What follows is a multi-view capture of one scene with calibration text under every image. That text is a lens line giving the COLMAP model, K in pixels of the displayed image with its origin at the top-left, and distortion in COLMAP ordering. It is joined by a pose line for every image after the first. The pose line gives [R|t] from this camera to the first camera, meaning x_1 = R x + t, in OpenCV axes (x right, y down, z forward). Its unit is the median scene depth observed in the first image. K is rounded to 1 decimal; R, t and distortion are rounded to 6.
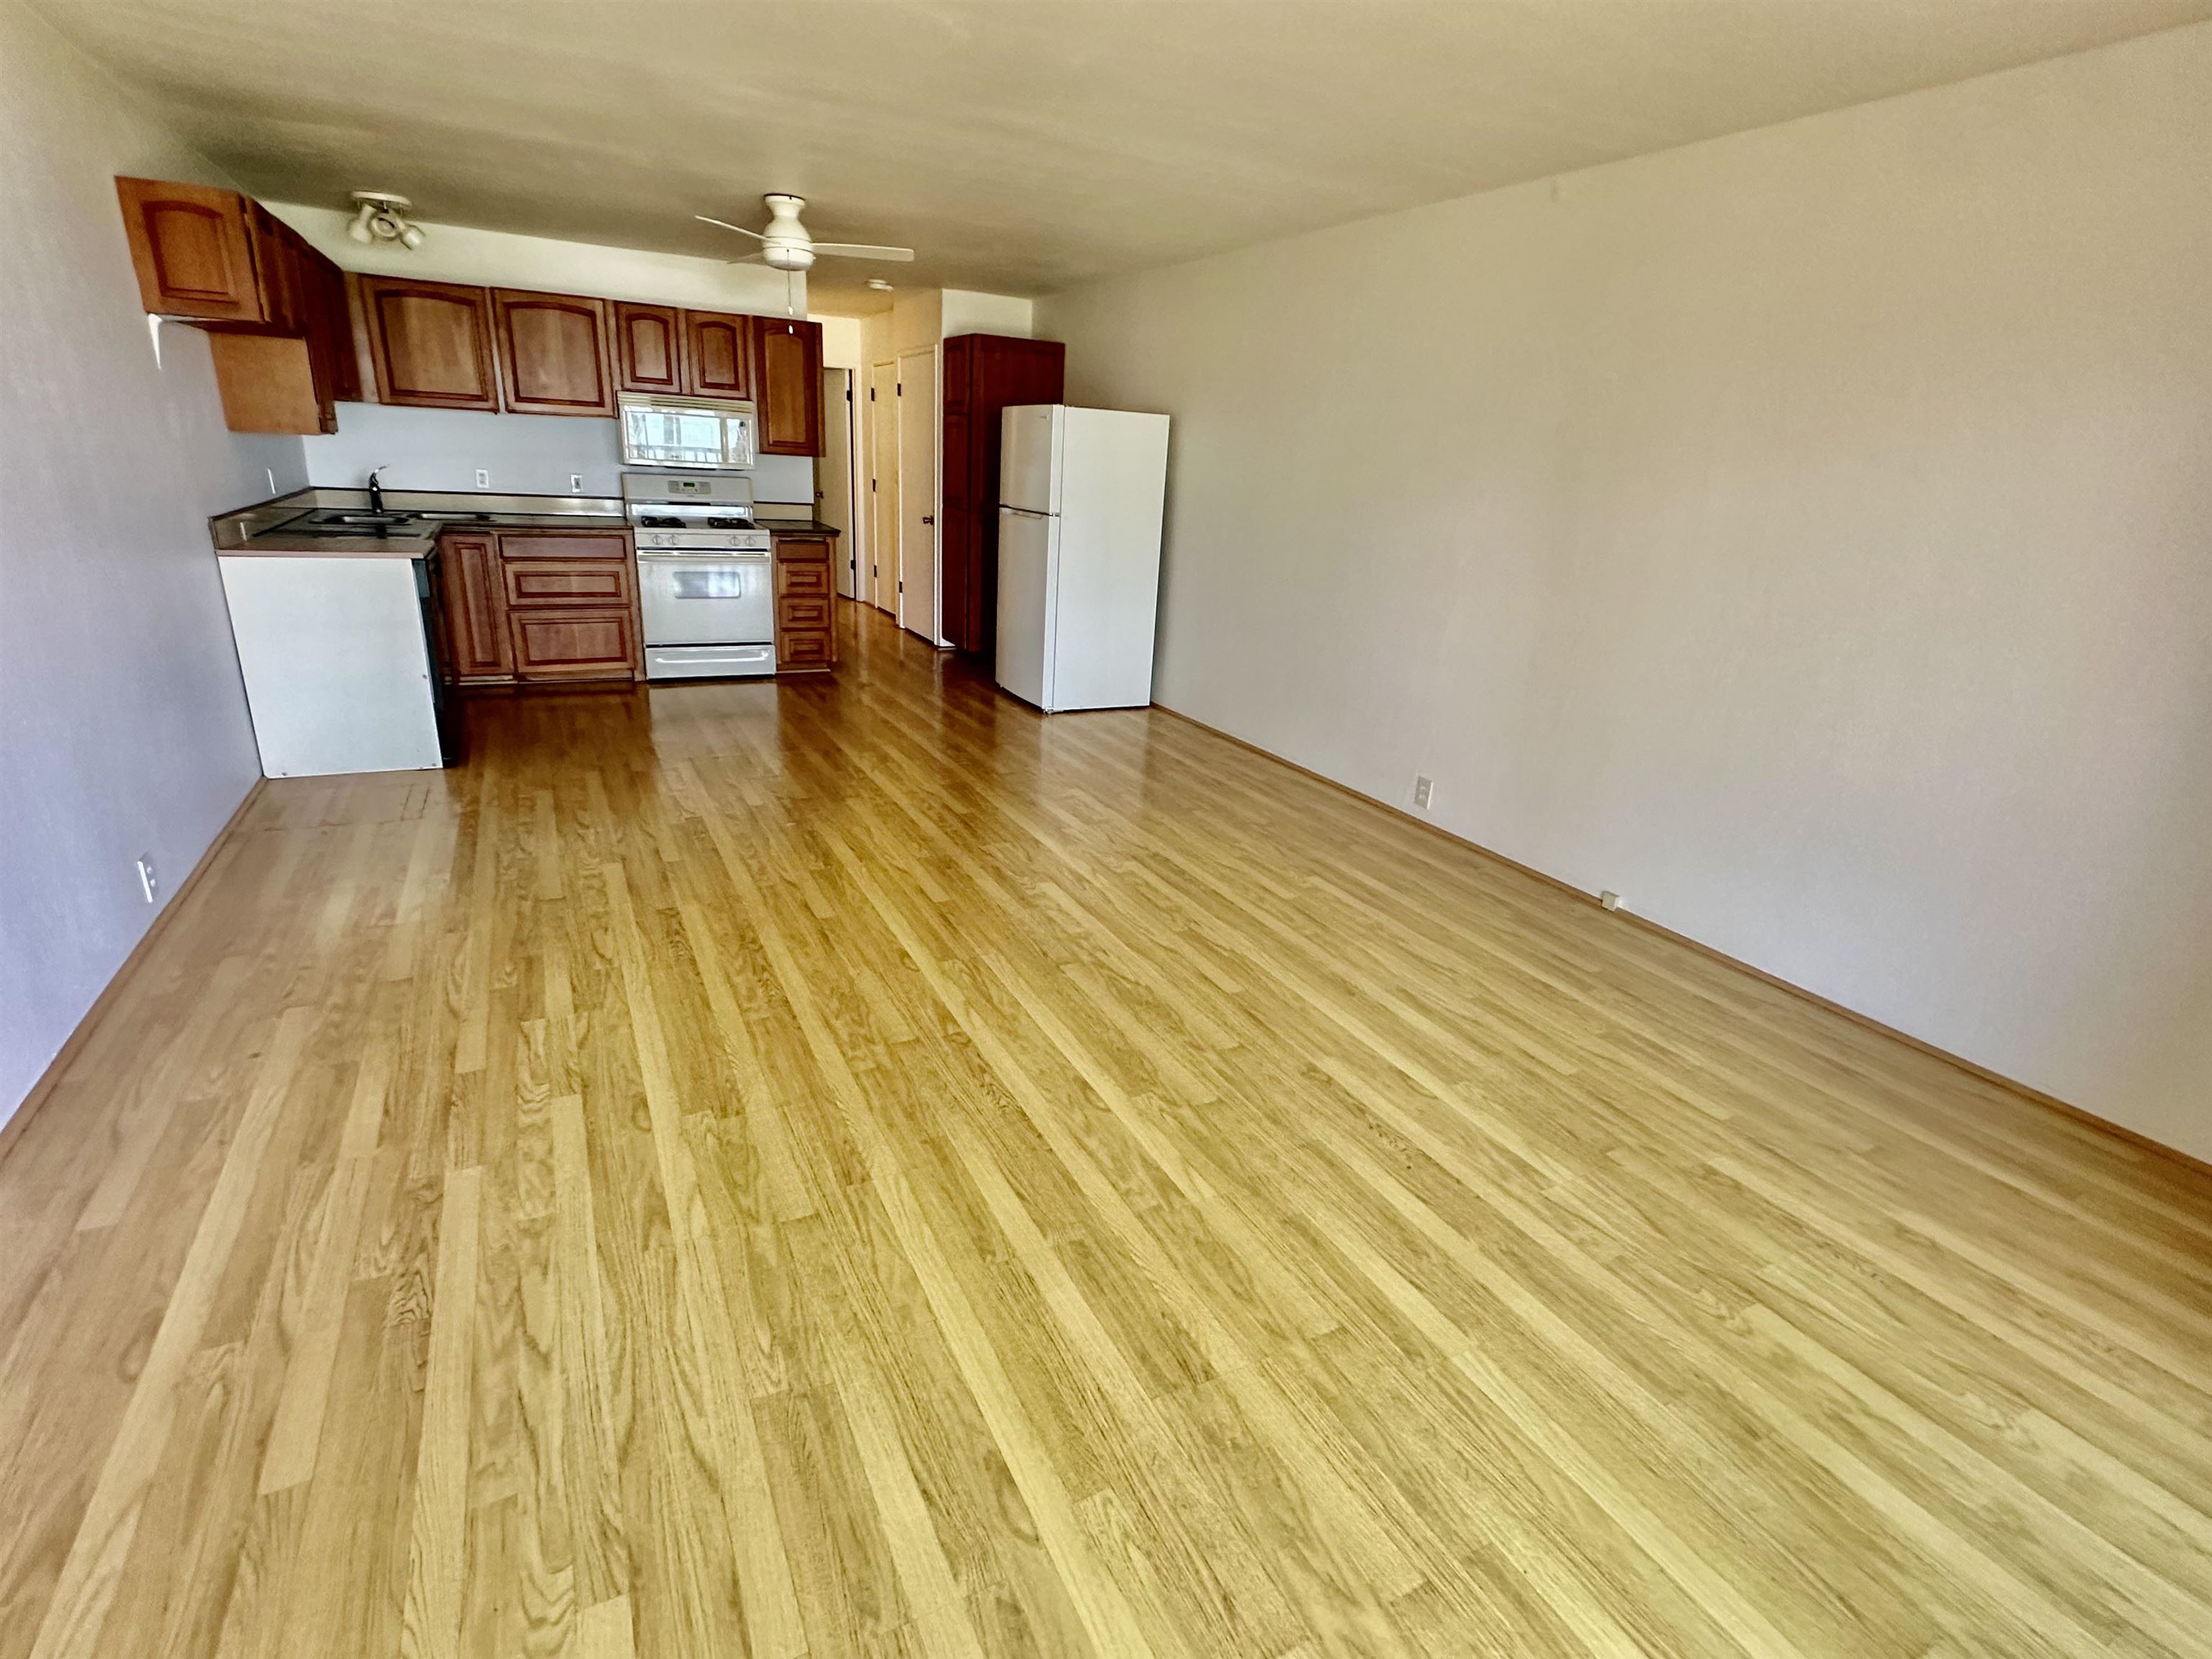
lens RADIAL K [[1051.1, 0, 1099.8], [0, 1051.1, 815.1], [0, 0, 1]] dist [-0.002539, -0.000728]
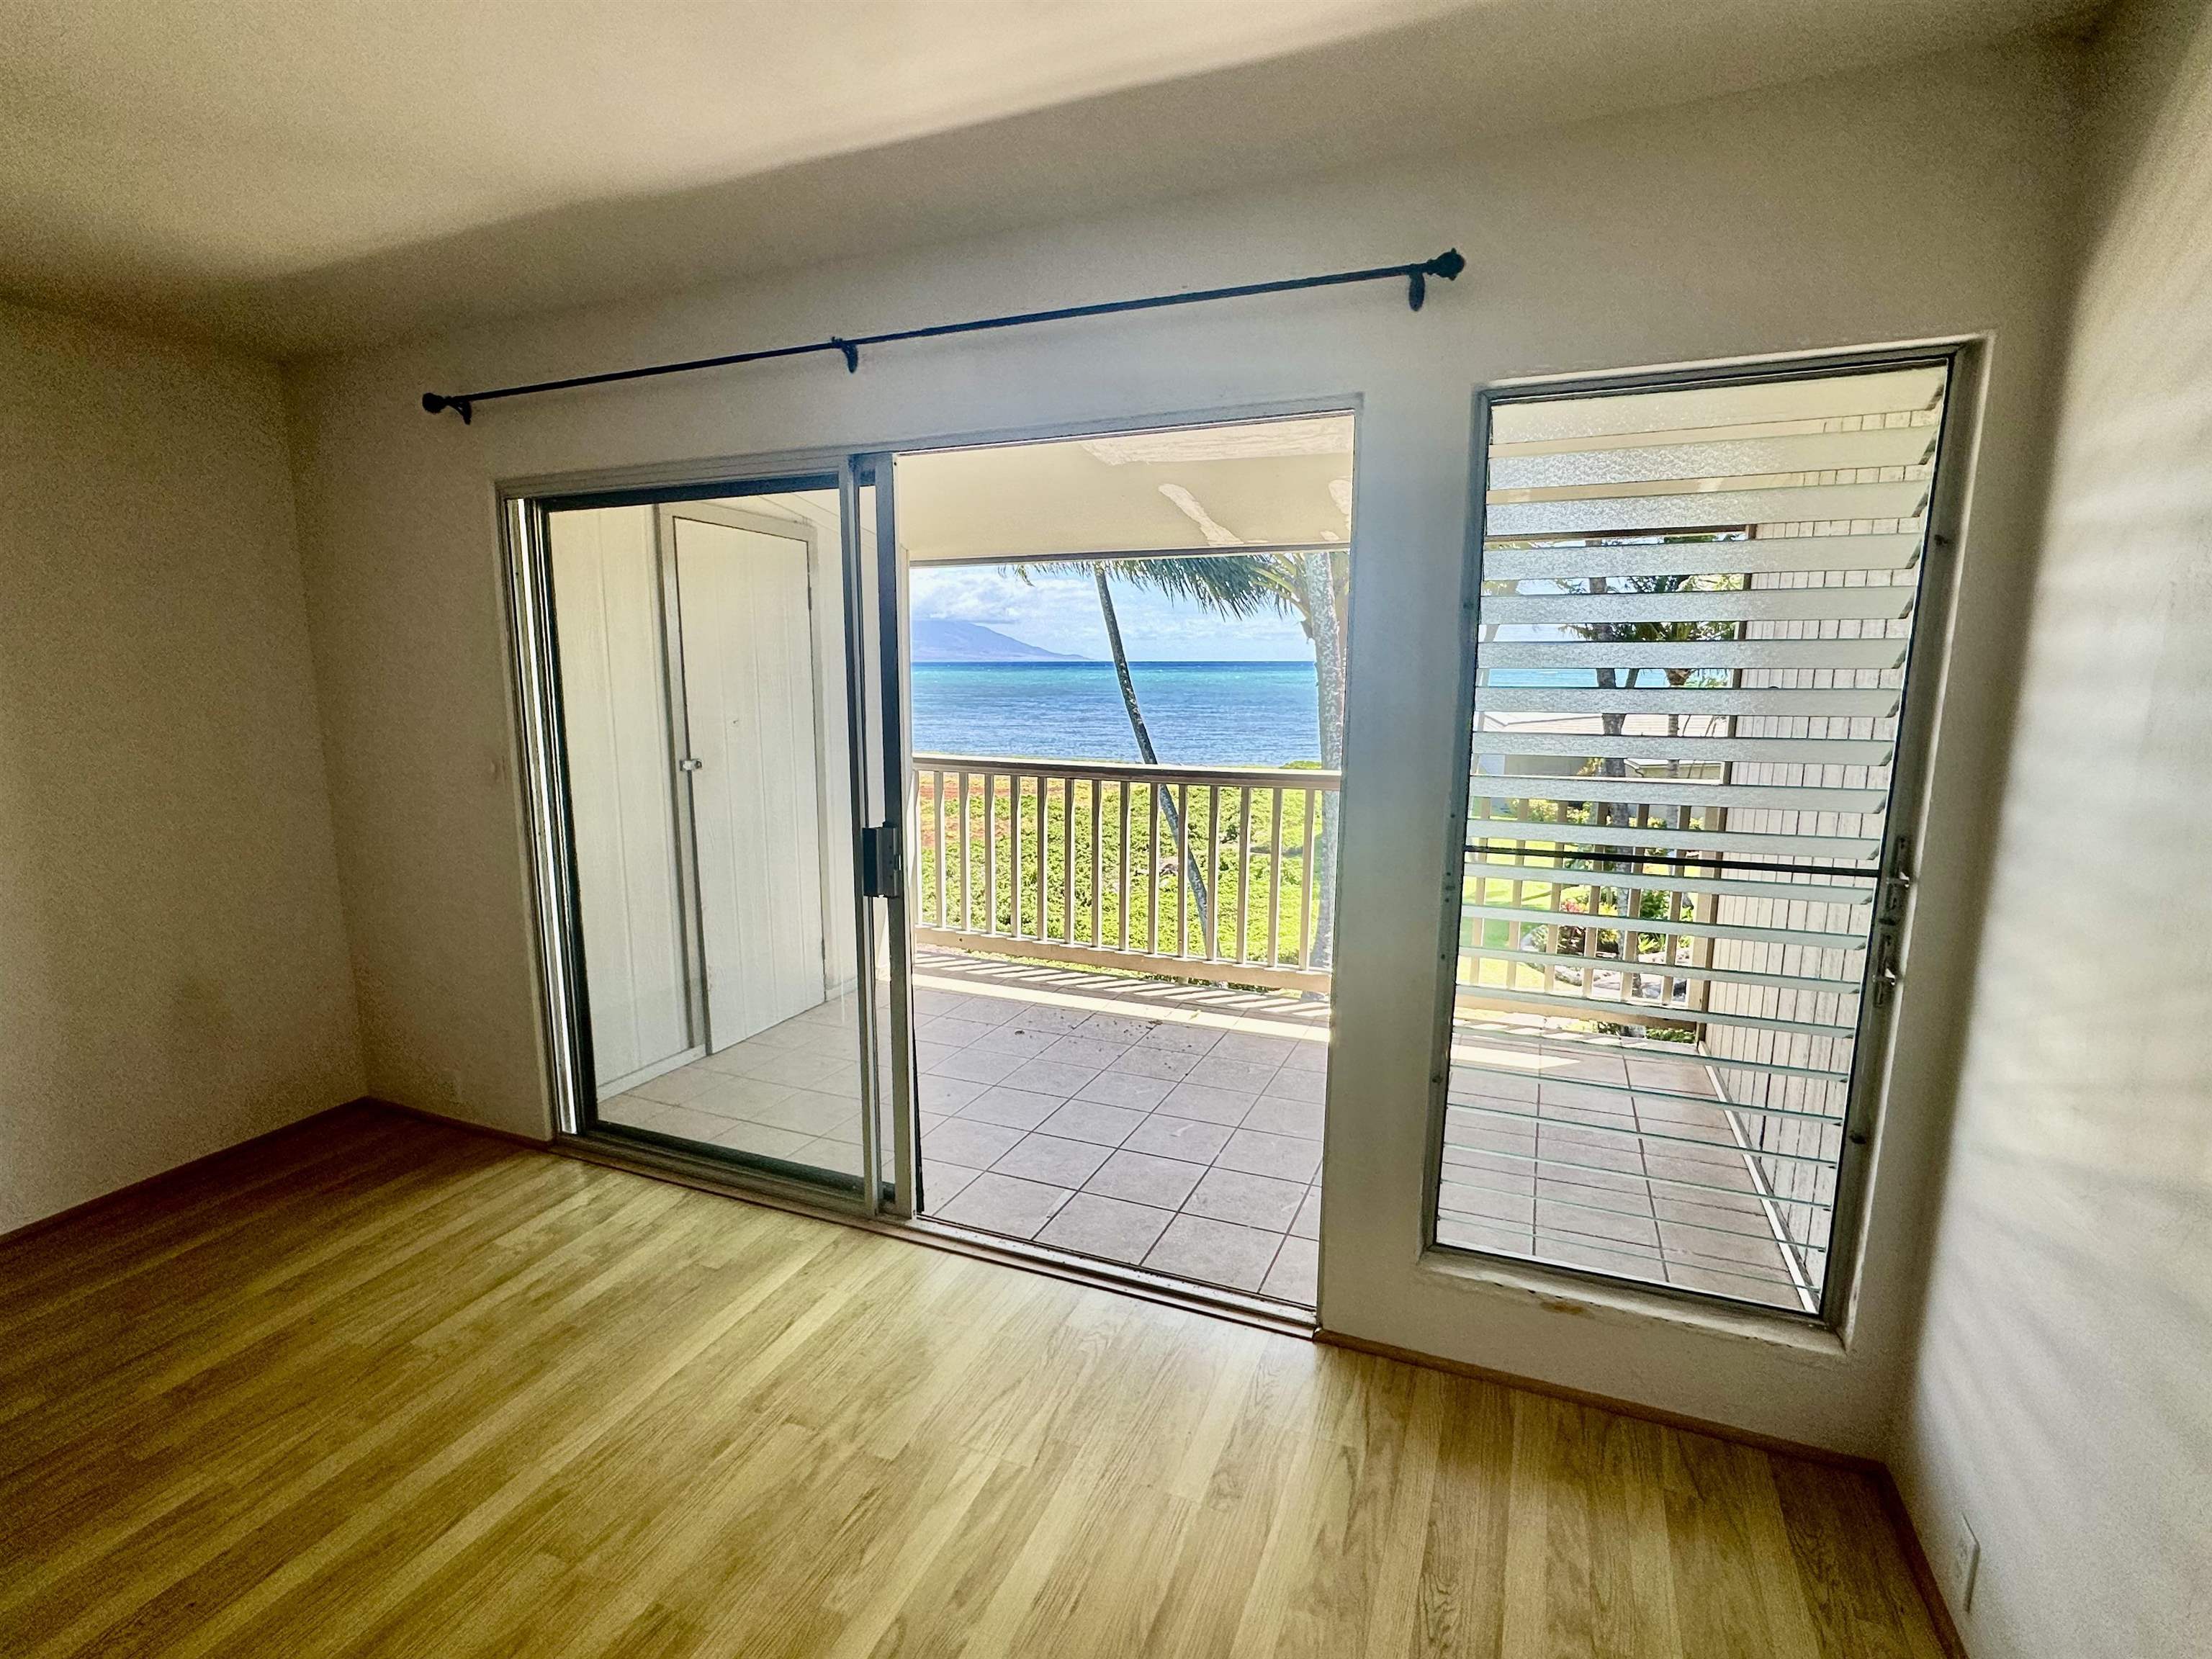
lens RADIAL K [[1051.1, 0, 1096.0], [0, 1051.1, 839.2], [0, 0, 1]] dist [-0.002539, -0.000728]
pose [[-0.632131, -0.182576, 0.753045, -0.395997], [0.218944, 0.890156, 0.399608, -0.211217], [-0.743286, 0.417479, -0.522721, 0.472745]]
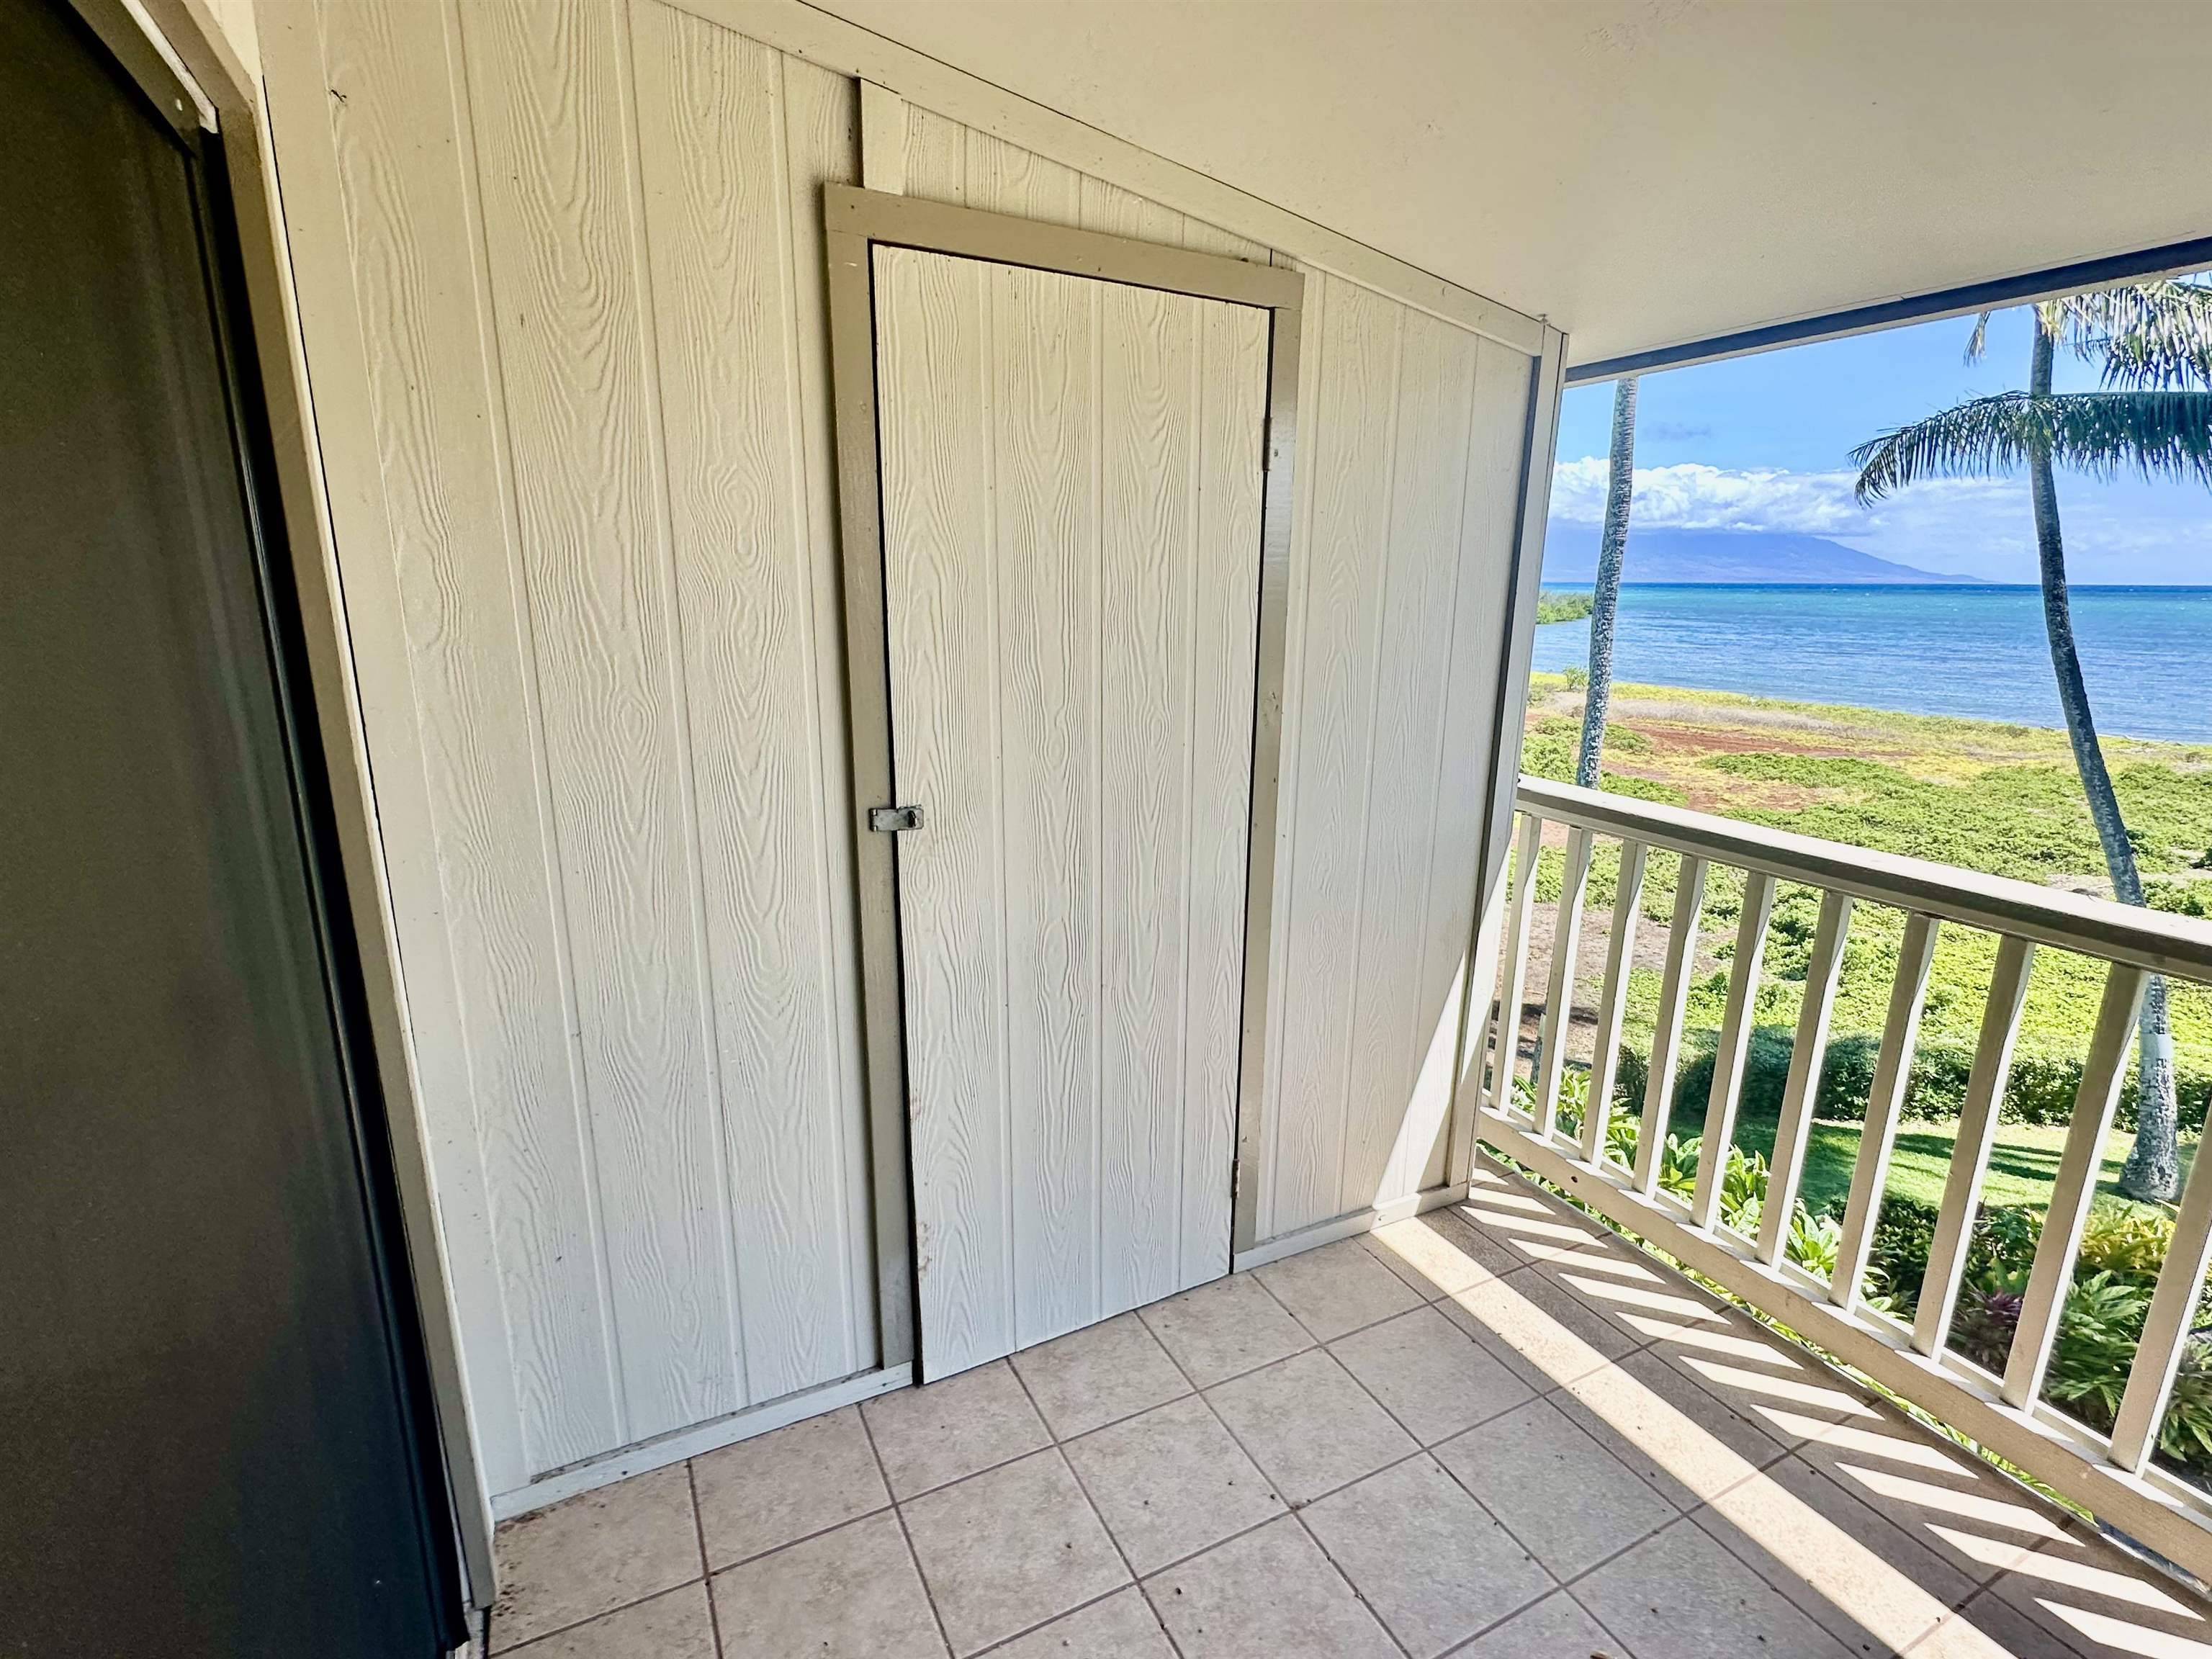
lens RADIAL K [[1051.1, 0, 1101.1], [0, 1051.1, 836.0], [0, 0, 1]] dist [-0.002539, -0.000728]
pose [[0.007371, -0.290965, 0.956705, 0.277608], [0.320034, 0.907097, 0.273412, -0.019577], [-0.947377, 0.304162, 0.099805, 0.007592]]
